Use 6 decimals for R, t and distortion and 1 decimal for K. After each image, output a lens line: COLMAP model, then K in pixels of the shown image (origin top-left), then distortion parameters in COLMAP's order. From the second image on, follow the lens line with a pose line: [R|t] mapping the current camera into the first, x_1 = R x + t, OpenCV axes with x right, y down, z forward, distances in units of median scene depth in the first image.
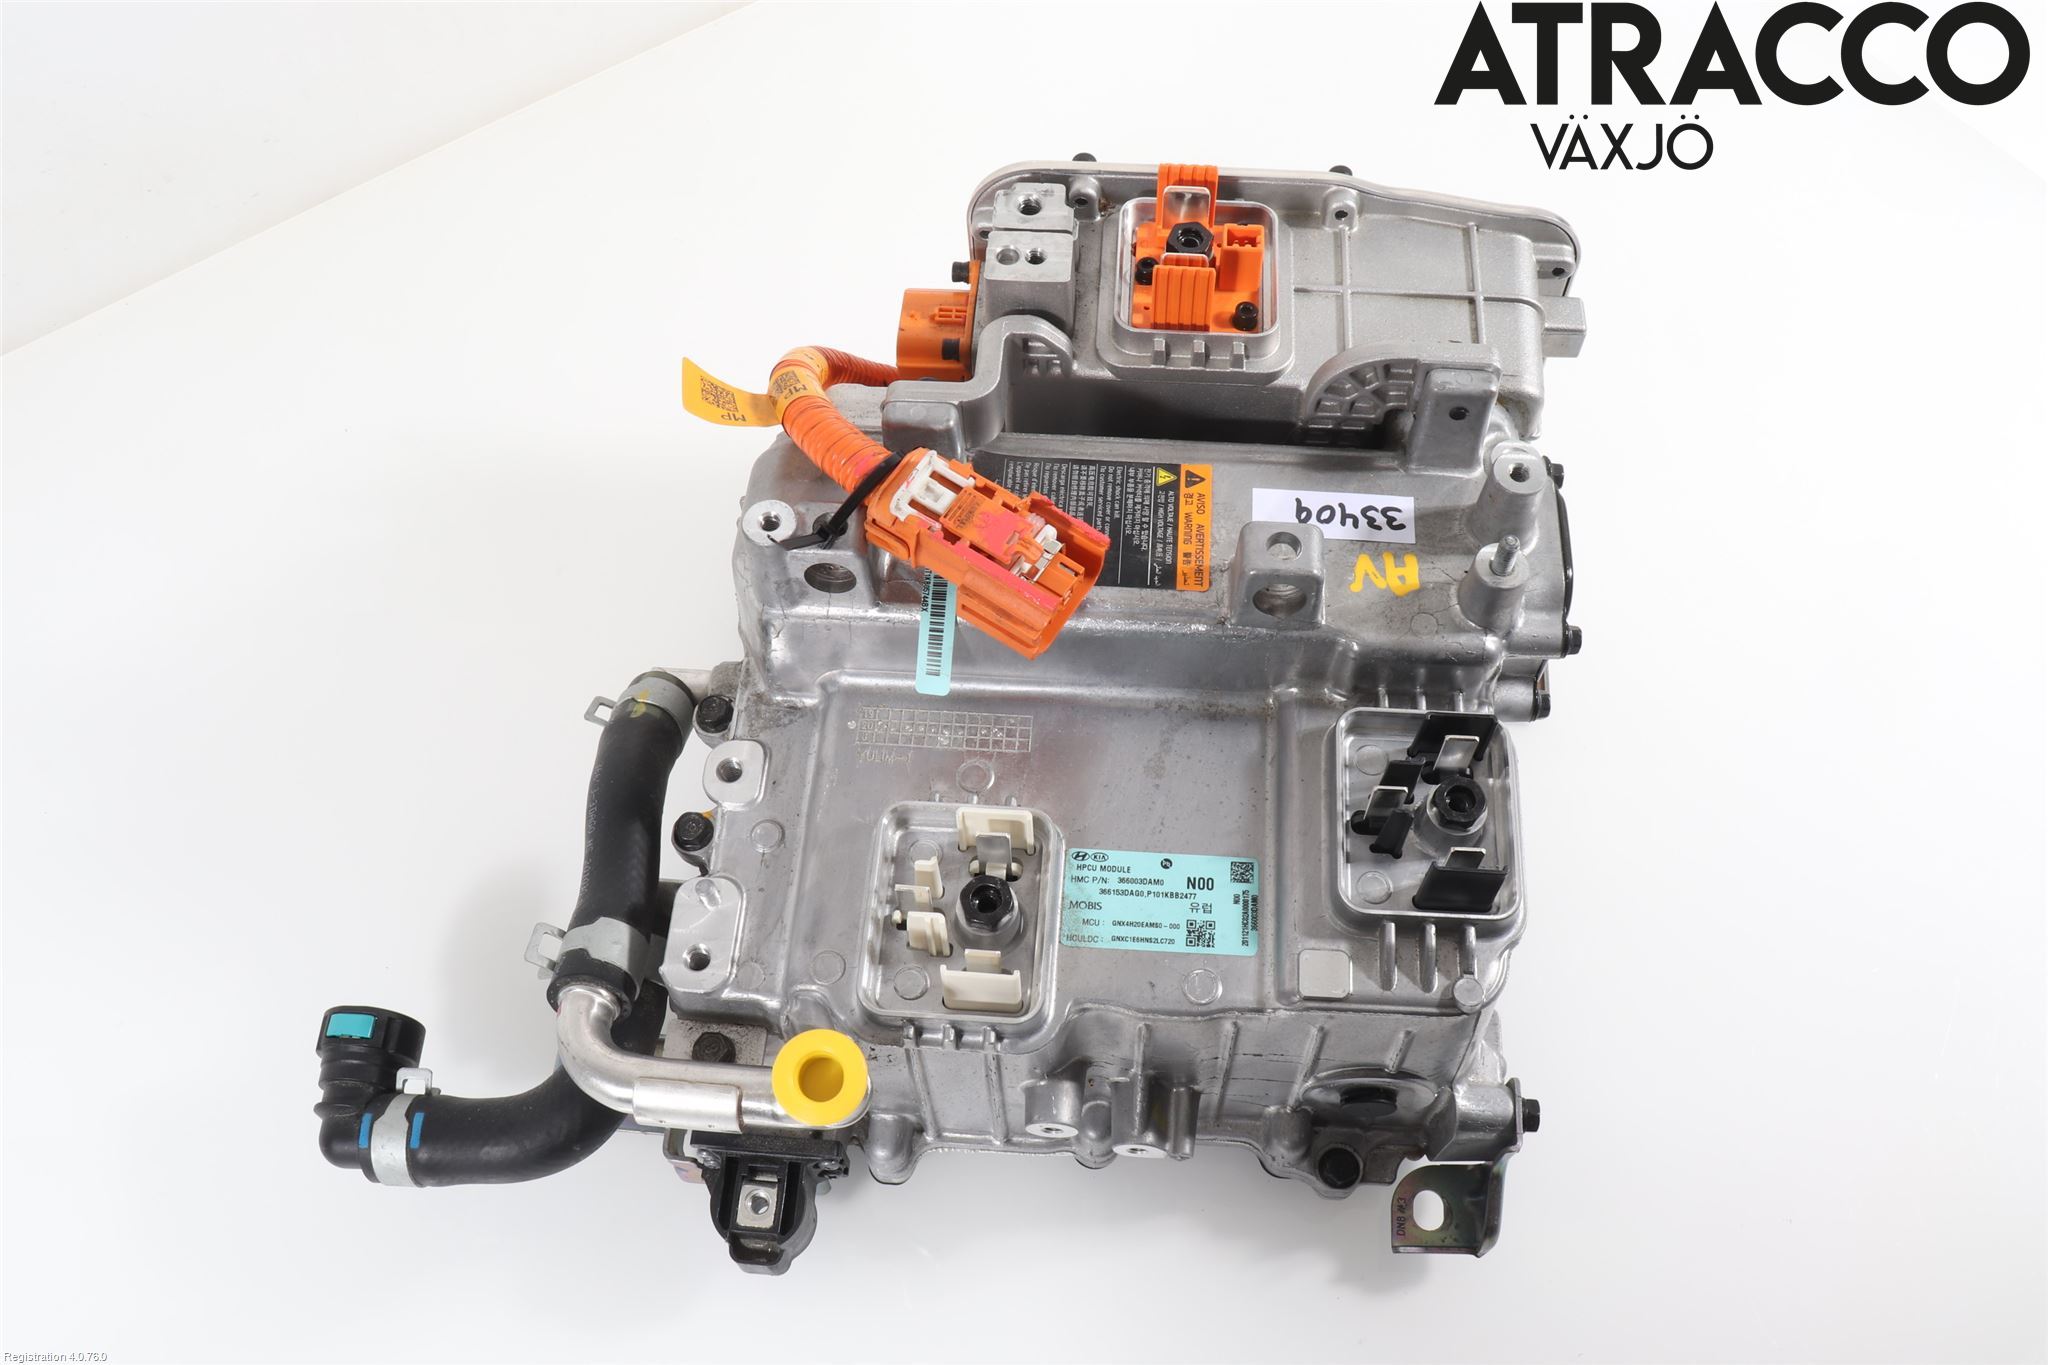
lens RADIAL K [[1776.8, 0, 1029.9], [0, 1776.8, 687.4], [0, 0, 1]] dist [-0.096467, 0.001699]
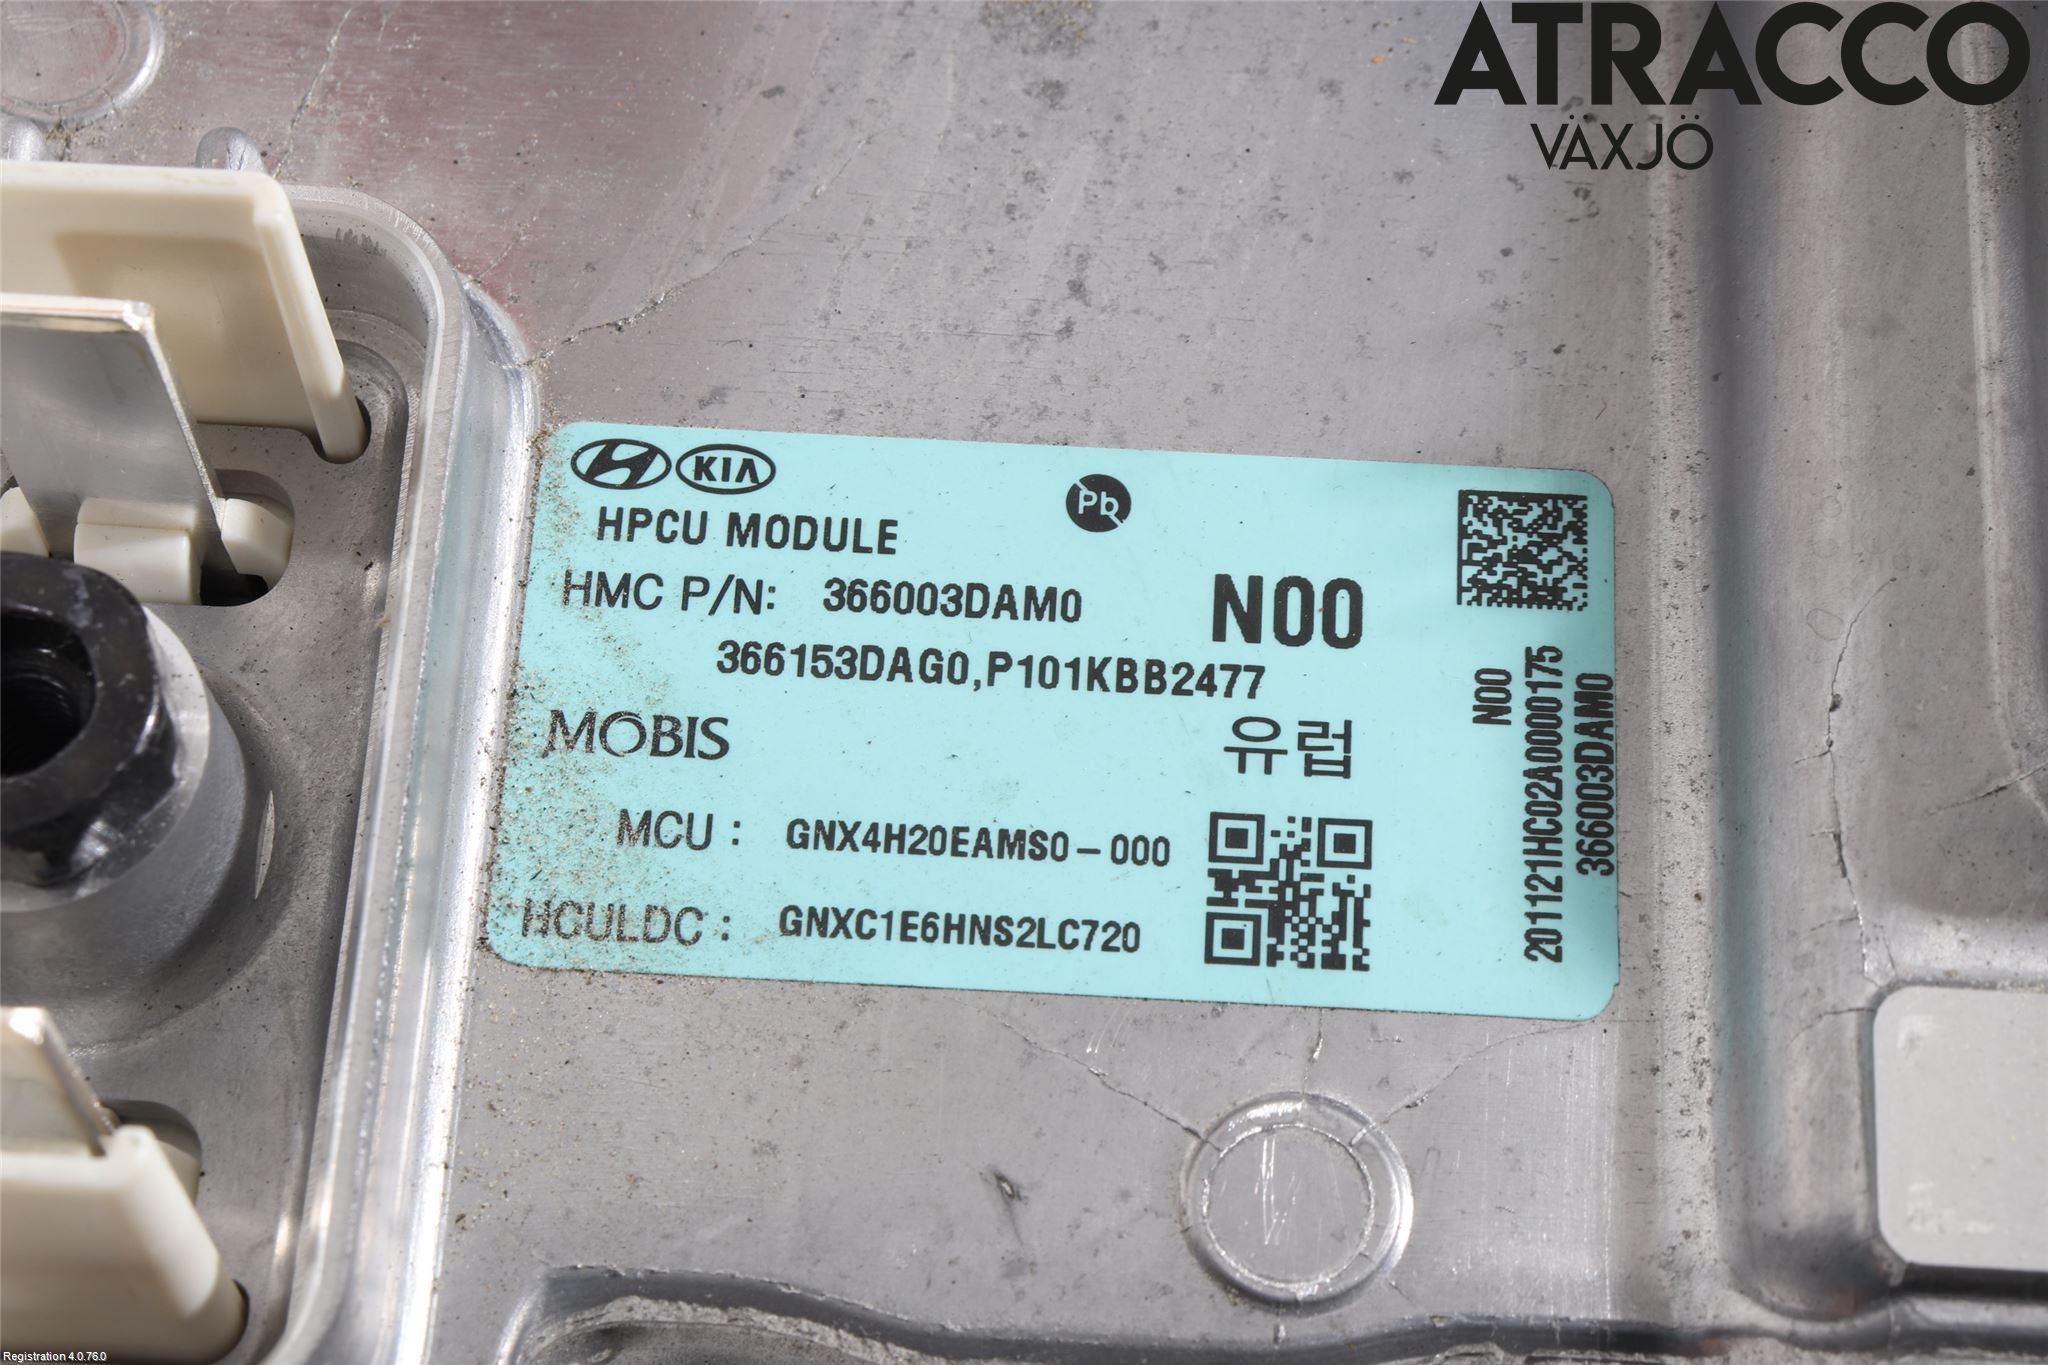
lens RADIAL K [[4482.8, 0, 1020.6], [0, 4482.8, 679.8], [0, 0, 1]] dist [0.108876, 0.000000]
pose [[0.999394, -0.005466, 0.034386, 0.053915], [0.002269, 0.995726, 0.092332, 0.075917], [-0.034743, -0.092198, 0.995134, 0.552976]]
